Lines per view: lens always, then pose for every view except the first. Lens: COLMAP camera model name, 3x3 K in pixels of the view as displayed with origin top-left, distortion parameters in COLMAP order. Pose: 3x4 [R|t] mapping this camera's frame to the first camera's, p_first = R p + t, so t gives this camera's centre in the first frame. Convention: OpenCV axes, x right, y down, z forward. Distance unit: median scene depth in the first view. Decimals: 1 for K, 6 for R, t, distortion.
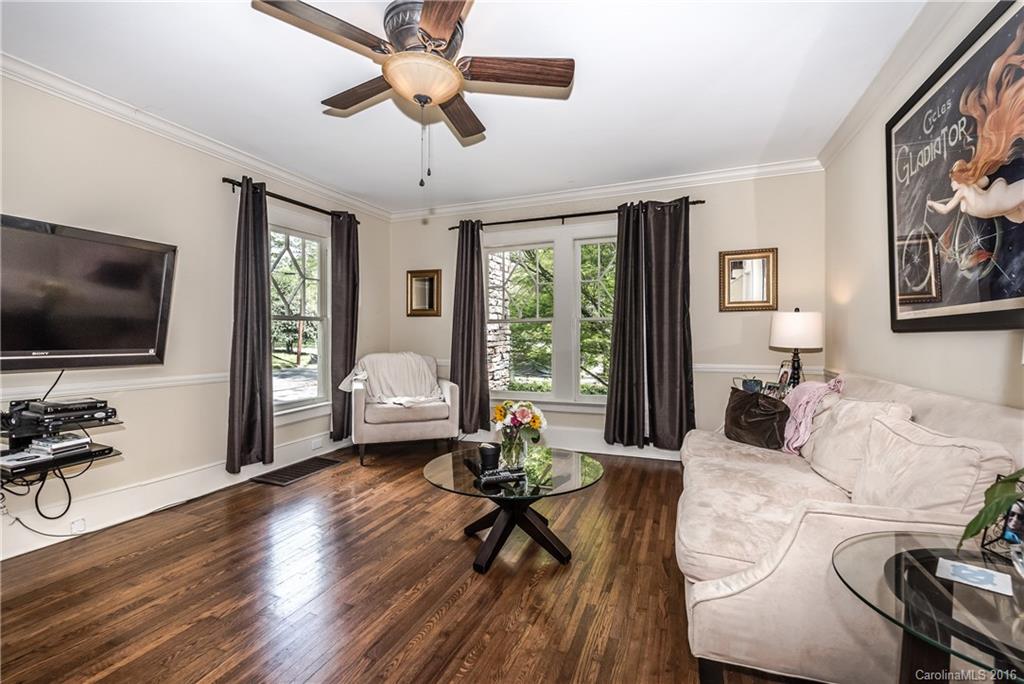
lens RADIAL K [[450.0, 0, 510.5], [0, 450.0, 341.0], [0, 0, 1]] dist [-0.002430, 0.000000]
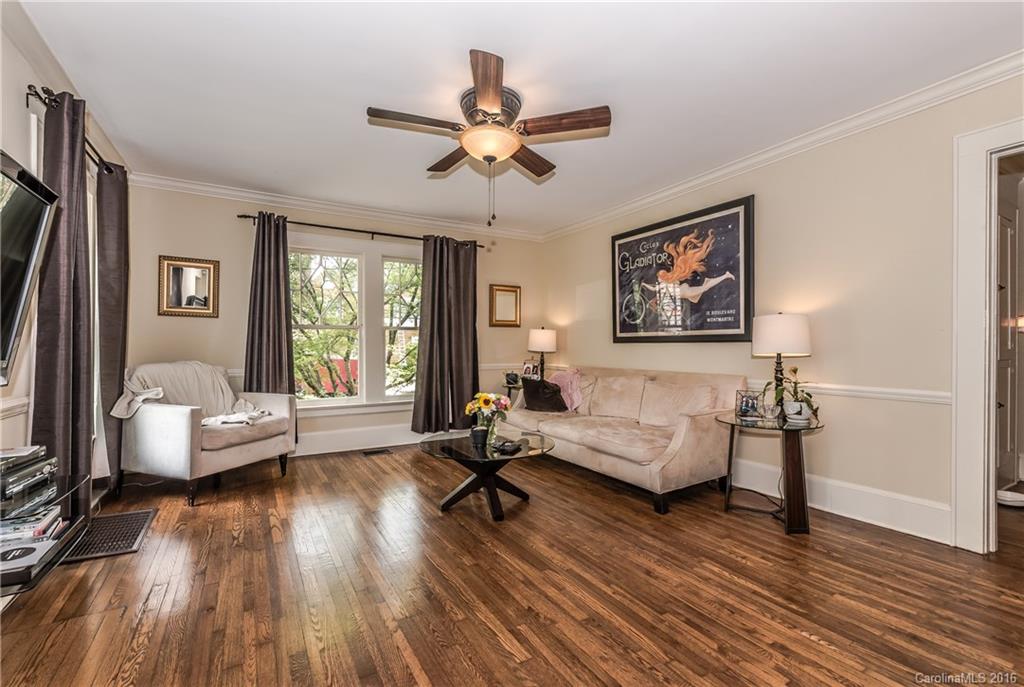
lens RADIAL K [[450.0, 0, 512.6], [0, 450.0, 344.2], [0, 0, 1]] dist [-0.002430, 0.000000]
pose [[0.611064, 0.006895, 0.791551, -0.687643], [-0.000393, 0.999965, -0.008406, 0.002242], [-0.791581, 0.004826, 0.611045, 0.097167]]
